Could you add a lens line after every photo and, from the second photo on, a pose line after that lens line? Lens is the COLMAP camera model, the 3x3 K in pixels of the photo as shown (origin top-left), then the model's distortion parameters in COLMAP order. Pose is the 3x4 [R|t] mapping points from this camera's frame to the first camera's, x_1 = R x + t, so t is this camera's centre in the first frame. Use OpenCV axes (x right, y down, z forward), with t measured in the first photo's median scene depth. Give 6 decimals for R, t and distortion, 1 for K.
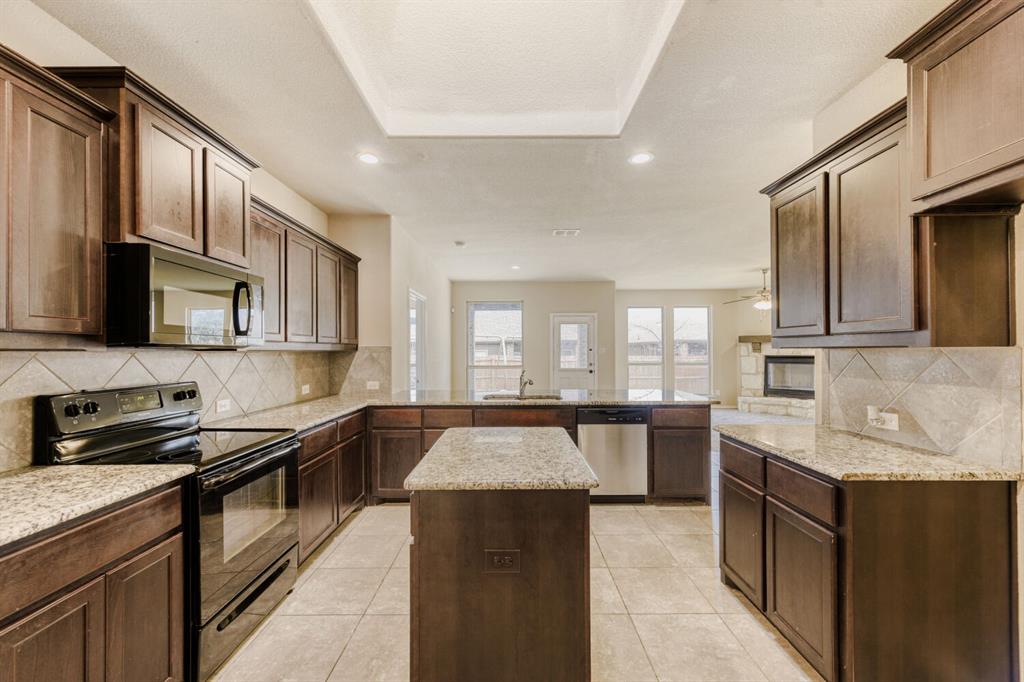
lens RADIAL K [[409.3, 0, 519.9], [0, 409.3, 346.2], [0, 0, 1]] dist [0.009271, -0.002037]
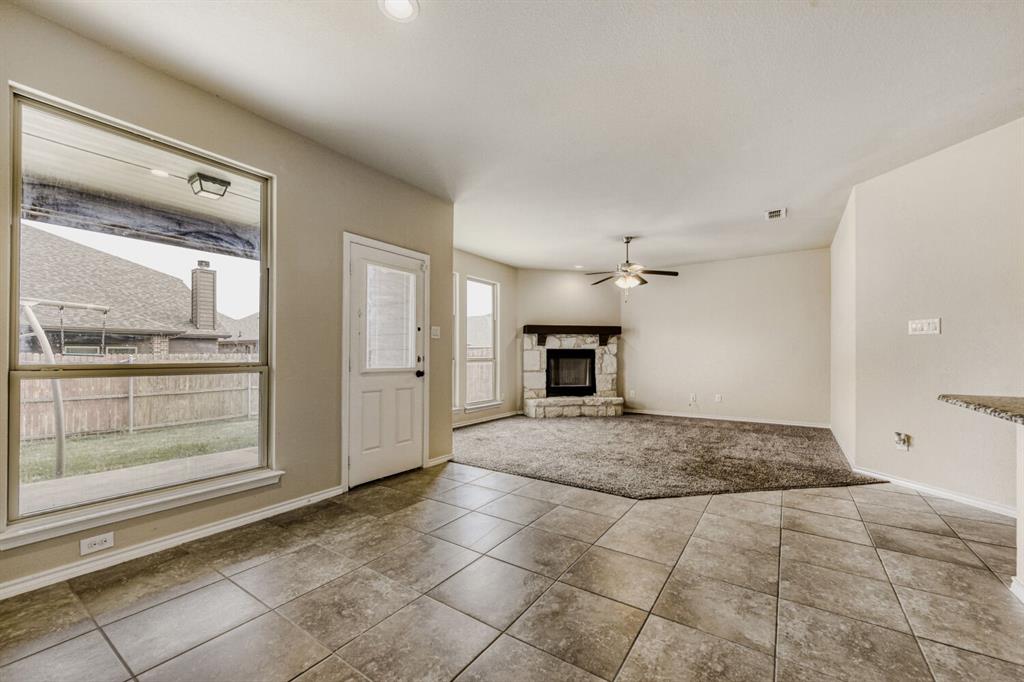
lens RADIAL K [[409.3, 0, 513.5], [0, 409.3, 351.2], [0, 0, 1]] dist [0.009271, -0.002037]
pose [[0.571258, 0.014113, 0.820649, -0.453047], [-0.014114, 0.999873, -0.007371, 0.103564], [-0.820649, -0.007372, 0.571385, 1.739189]]
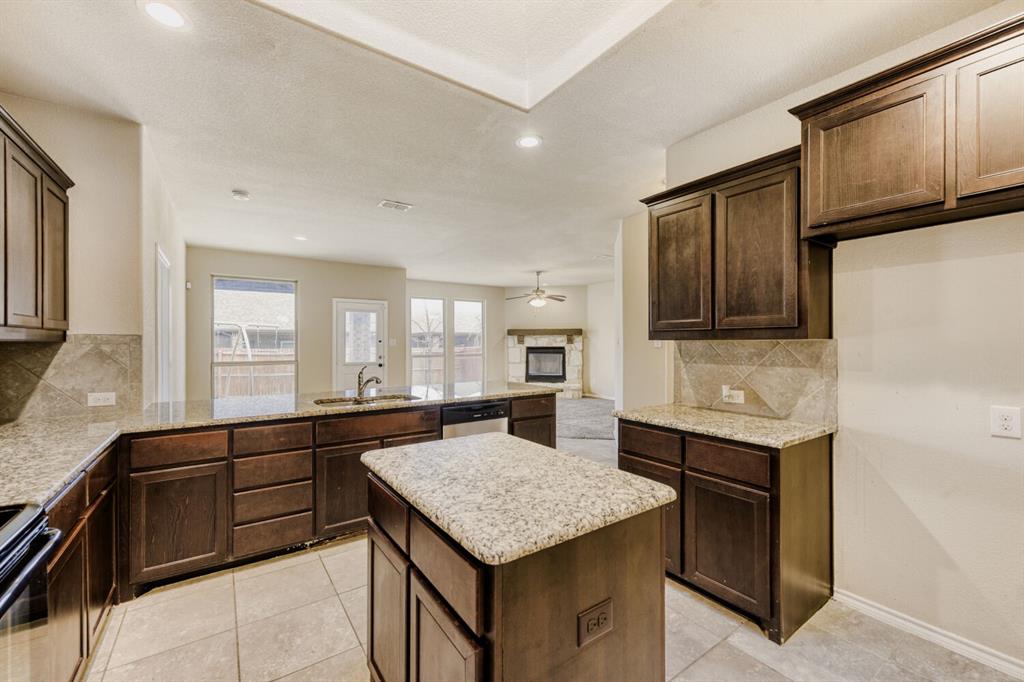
lens RADIAL K [[409.3, 0, 511.6], [0, 409.3, 341.0], [0, 0, 1]] dist [0.009271, -0.002037]
pose [[0.826515, 0.003379, 0.562905, -0.270671], [-0.007201, 0.999964, 0.004570, 0.004517], [-0.562869, -0.007831, 0.826509, 0.216038]]
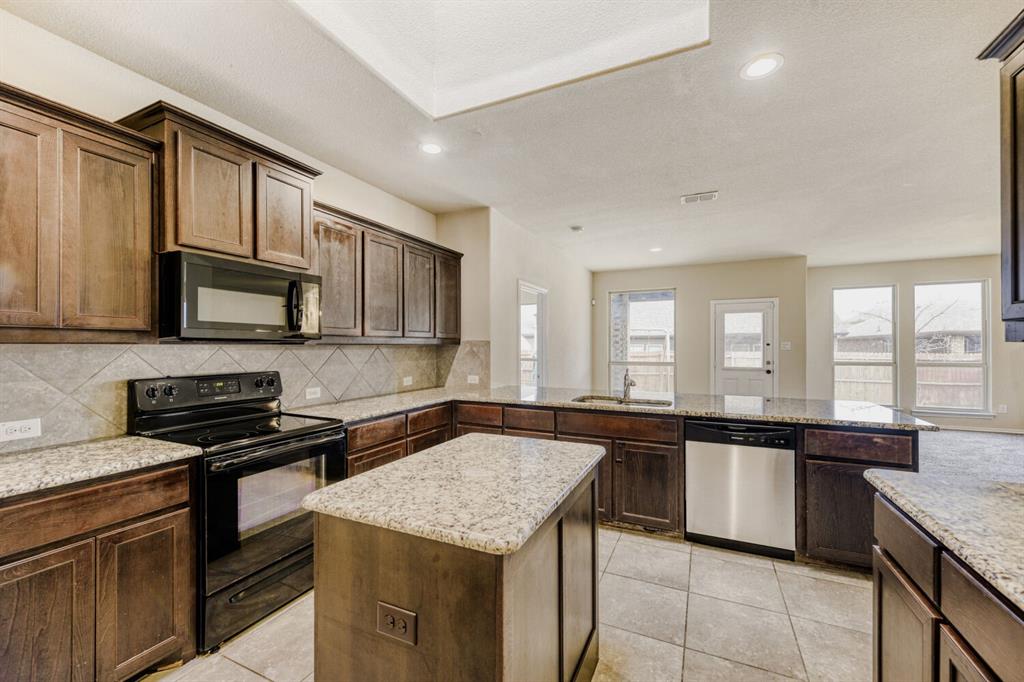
lens RADIAL K [[409.3, 0, 512.0], [0, 409.3, 342.0], [0, 0, 1]] dist [0.009271, -0.002037]
pose [[0.899057, -0.001306, -0.437829, 0.219059], [0.002414, 0.999995, 0.001975, 0.003019], [0.437825, -0.002833, 0.899056, 0.189968]]
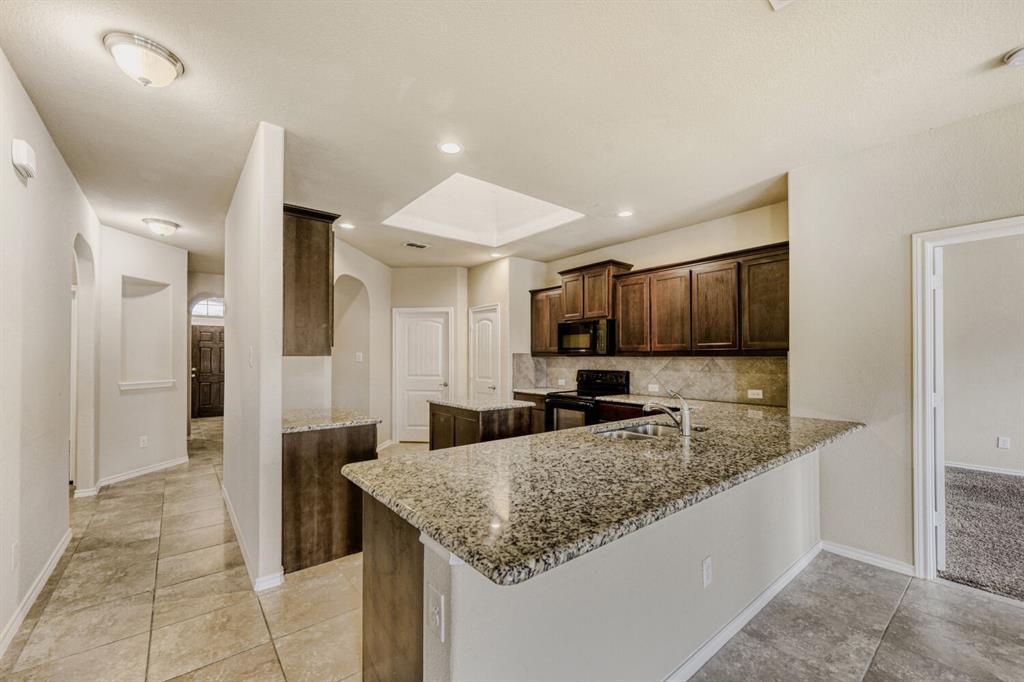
lens RADIAL K [[409.3, 0, 510.6], [0, 409.3, 351.7], [0, 0, 1]] dist [0.009271, -0.002037]
pose [[-0.784841, -0.004324, -0.619682, 0.748739], [0.008967, 0.999792, -0.018333, 0.013782], [0.619632, -0.019945, -0.784639, 1.759146]]
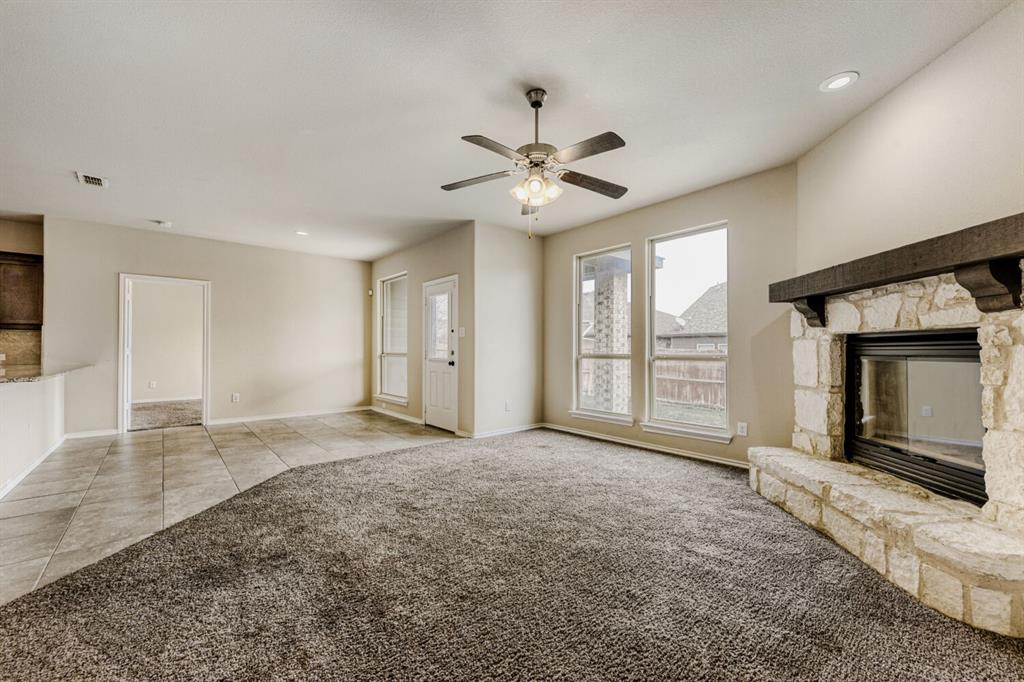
lens RADIAL K [[409.3, 0, 511.5], [0, 409.3, 346.9], [0, 0, 1]] dist [0.009271, -0.002037]
pose [[0.631499, 0.001100, -0.775376, 2.098222], [0.005329, 0.999969, 0.005759, 0.087821], [0.775358, -0.007769, 0.631474, 1.800593]]
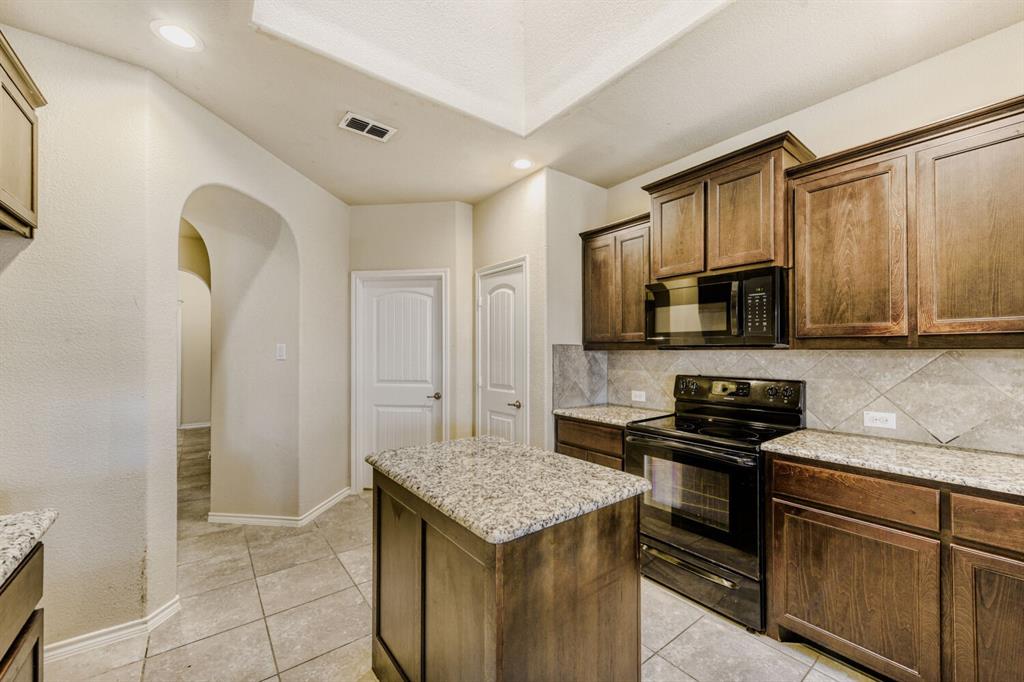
lens RADIAL K [[409.3, 0, 512.6], [0, 409.3, 346.6], [0, 0, 1]] dist [0.009271, -0.002037]
pose [[-0.800402, -0.003068, -0.599456, 0.265758], [0.009523, 0.999796, -0.017833, 0.010255], [0.599389, -0.019982, -0.800209, 1.039063]]
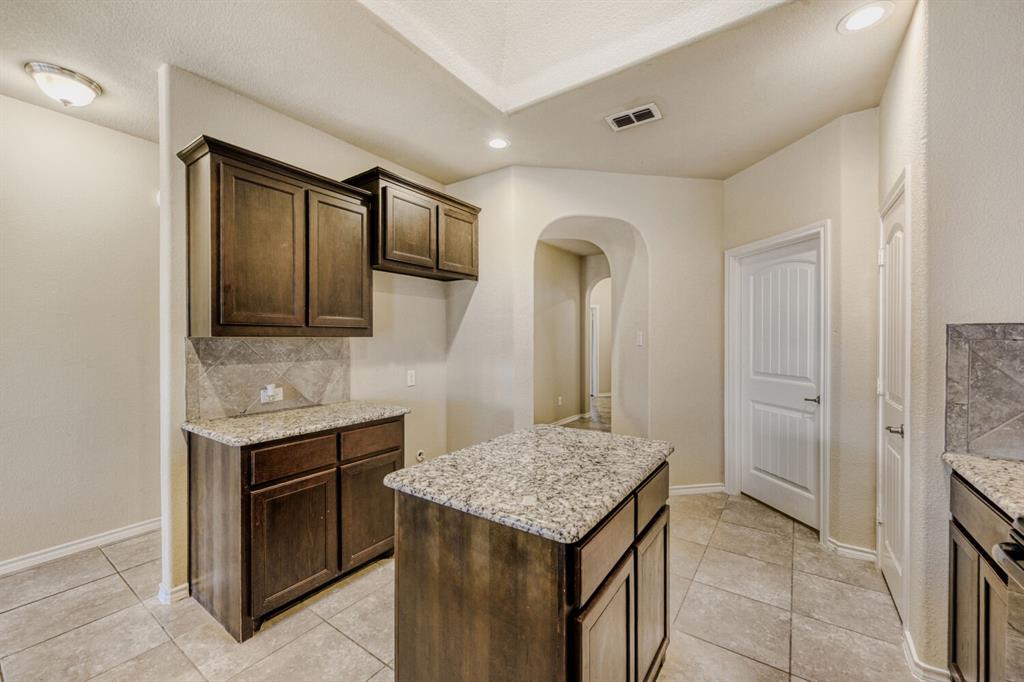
lens RADIAL K [[409.3, 0, 504.9], [0, 409.3, 340.4], [0, 0, 1]] dist [0.009271, -0.002037]
pose [[-0.802928, -0.001522, 0.596074, -0.276338], [-0.004246, 0.999986, -0.003167, 0.010681], [-0.596061, -0.005074, -0.802923, 1.038711]]
